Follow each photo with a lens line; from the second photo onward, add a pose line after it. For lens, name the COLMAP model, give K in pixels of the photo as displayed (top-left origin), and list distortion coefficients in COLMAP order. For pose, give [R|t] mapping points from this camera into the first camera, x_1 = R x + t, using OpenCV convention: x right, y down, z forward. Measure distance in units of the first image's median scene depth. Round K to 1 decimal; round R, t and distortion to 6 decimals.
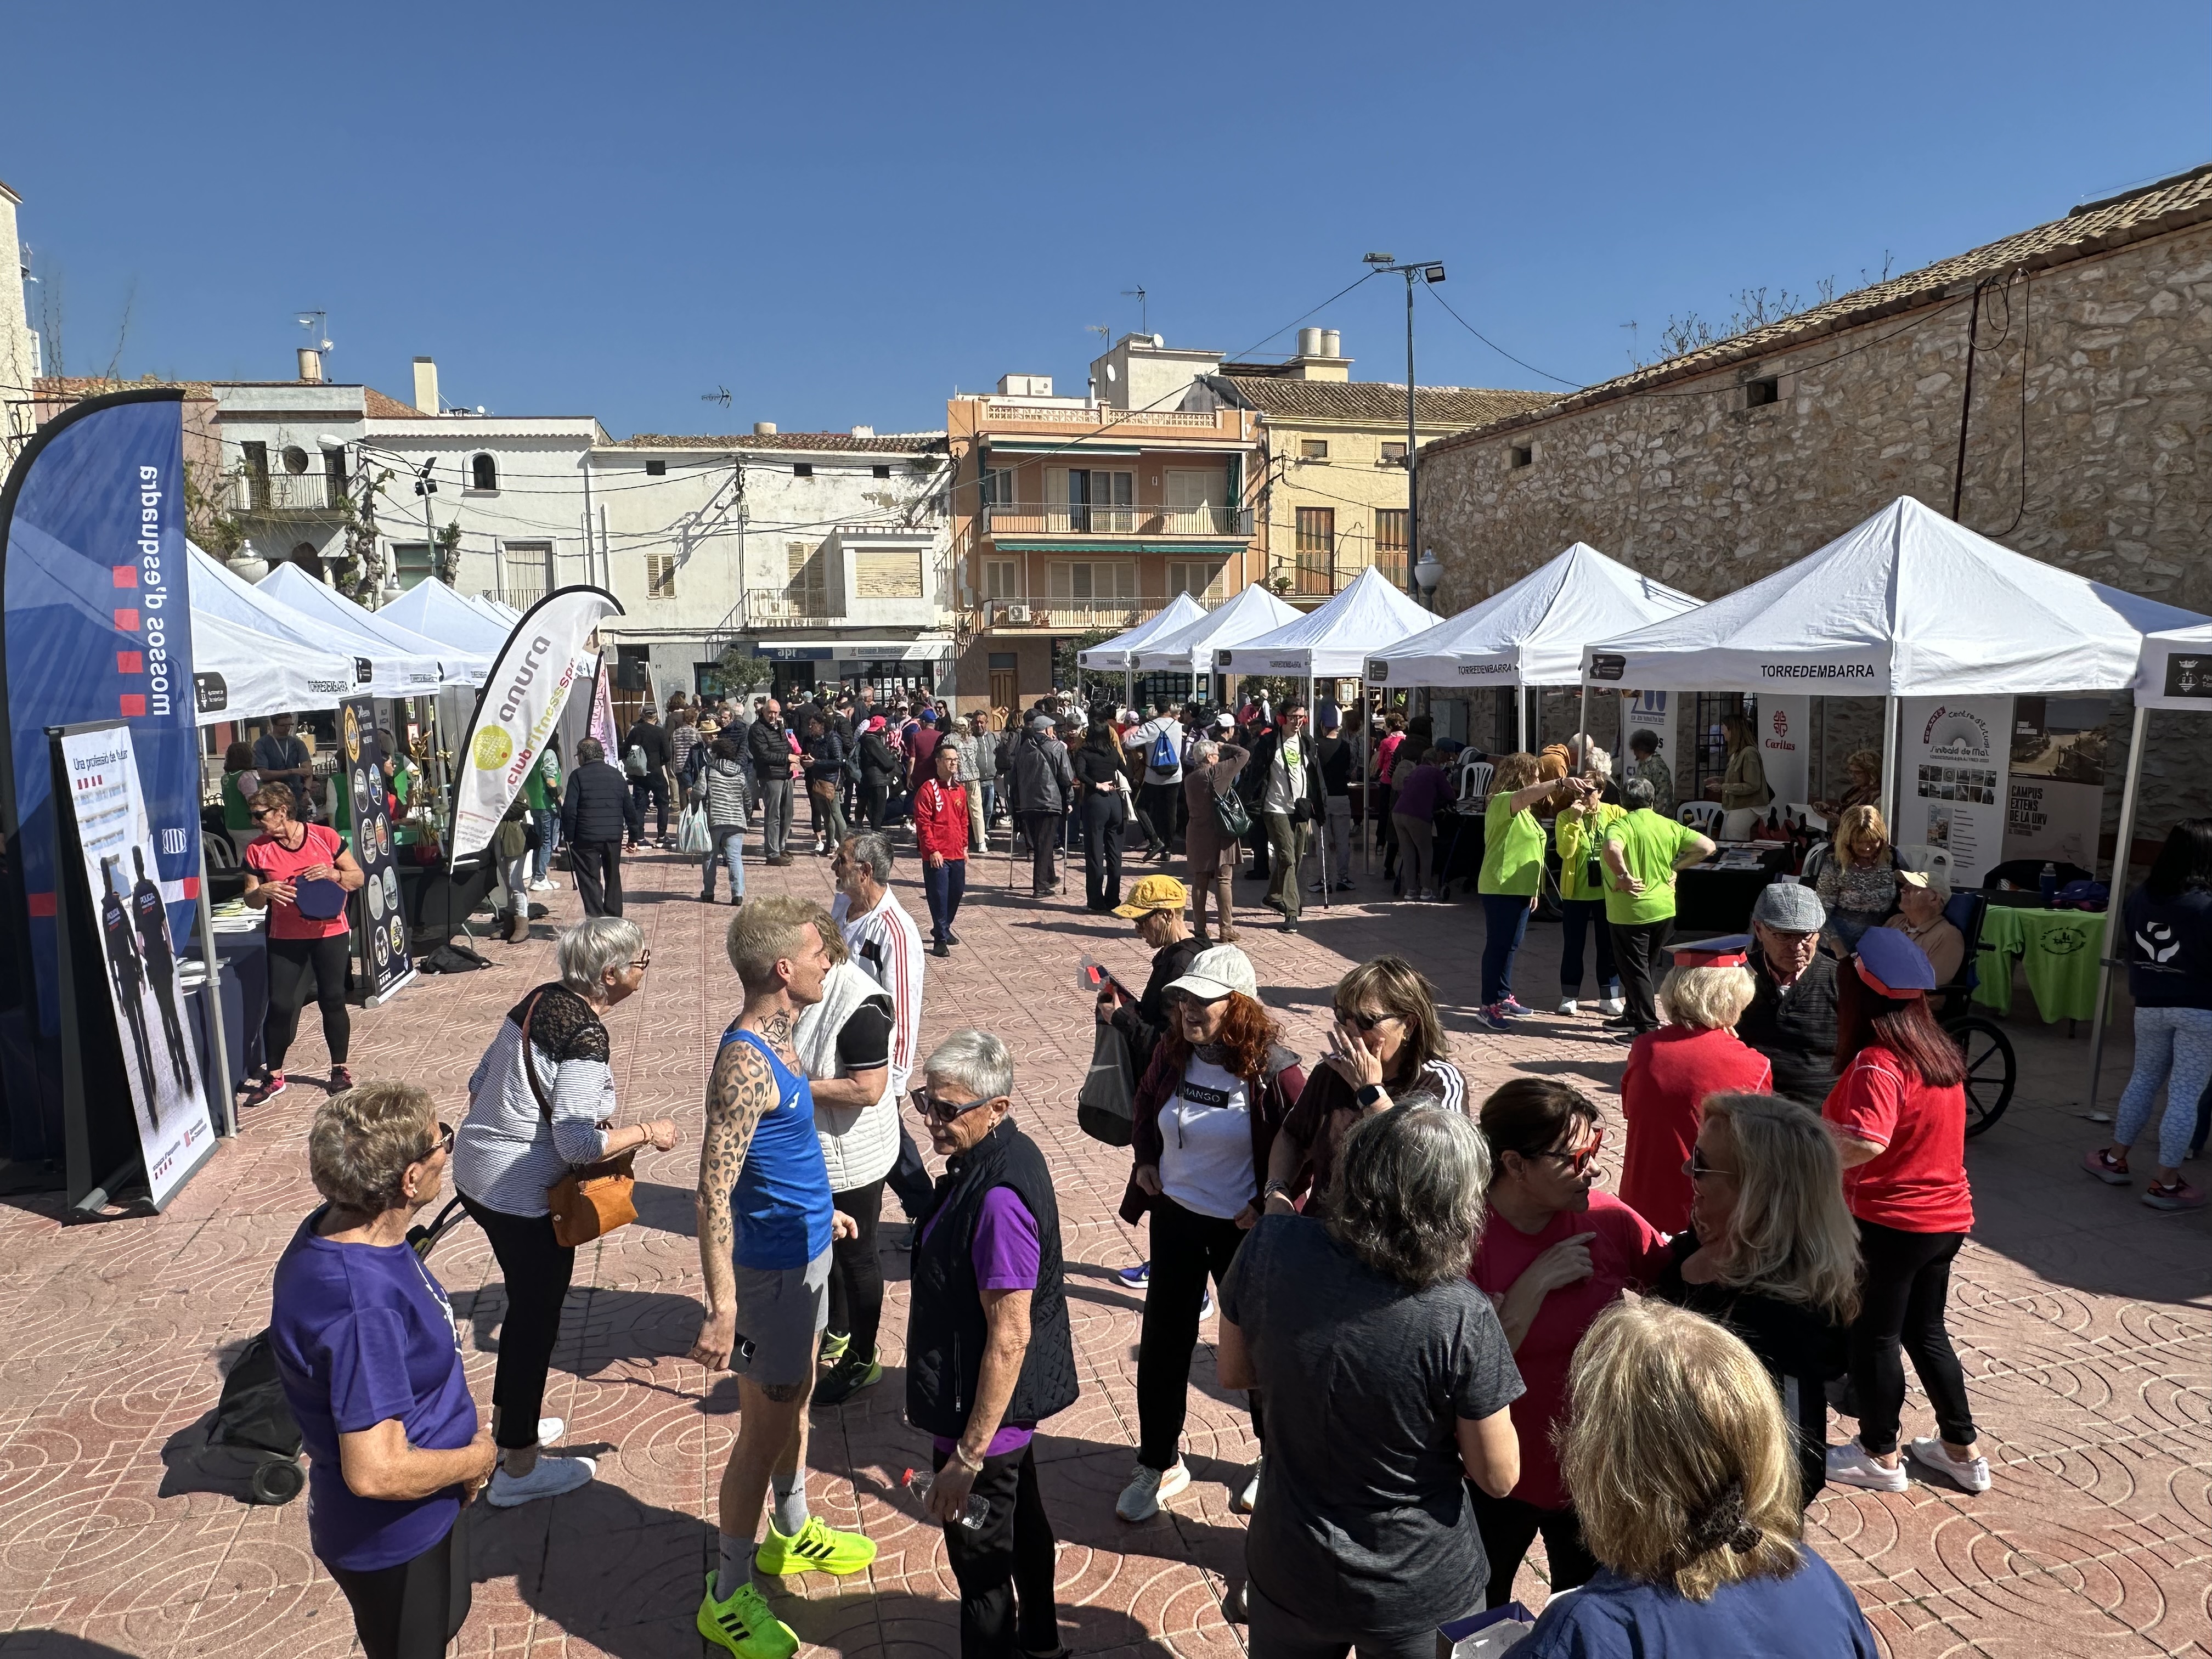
lens RADIAL K [[1432.9, 0, 1105.5], [0, 1432.9, 838.4], [0, 0, 1]] dist [0.005198, 0.000642]
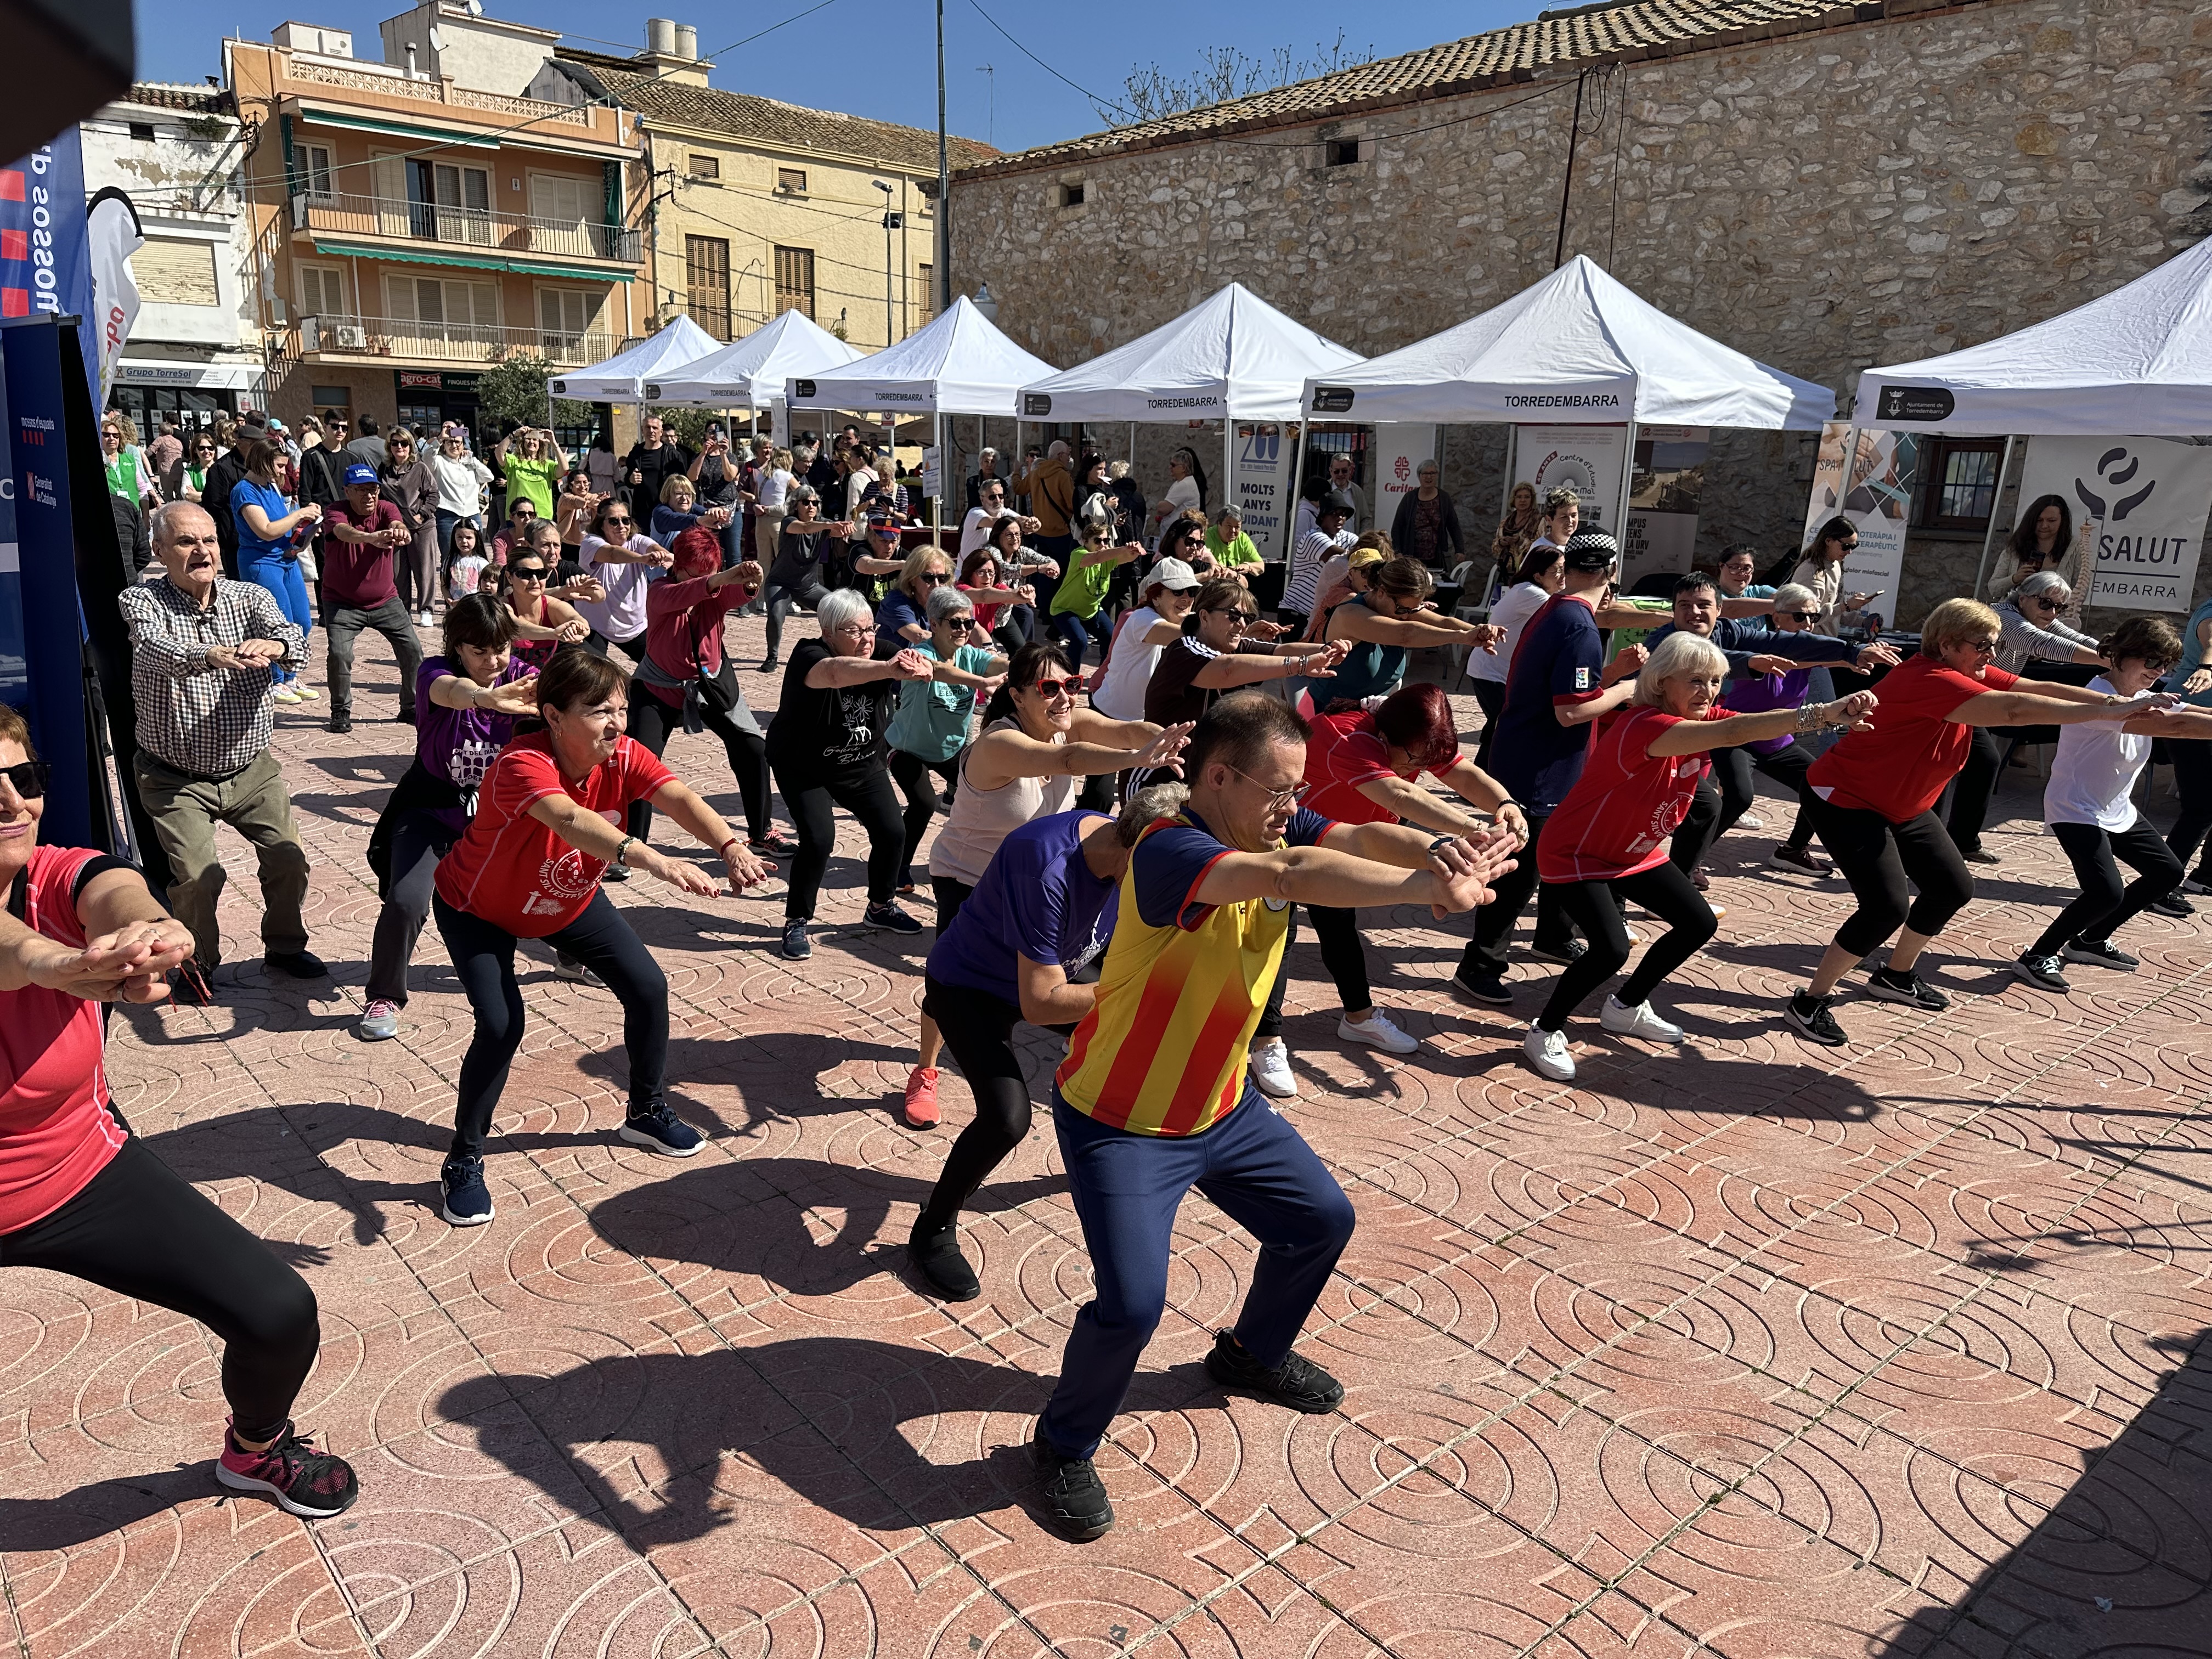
lens RADIAL K [[1546.3, 0, 1109.9], [0, 1546.3, 828.5], [0, 0, 1]] dist [0.030044, -0.035314]
pose [[0.906200, -0.063172, 0.418104, -0.158162], [0.009412, 0.991546, 0.129416, 0.024845], [-0.422745, -0.113342, 0.899133, -0.007632]]
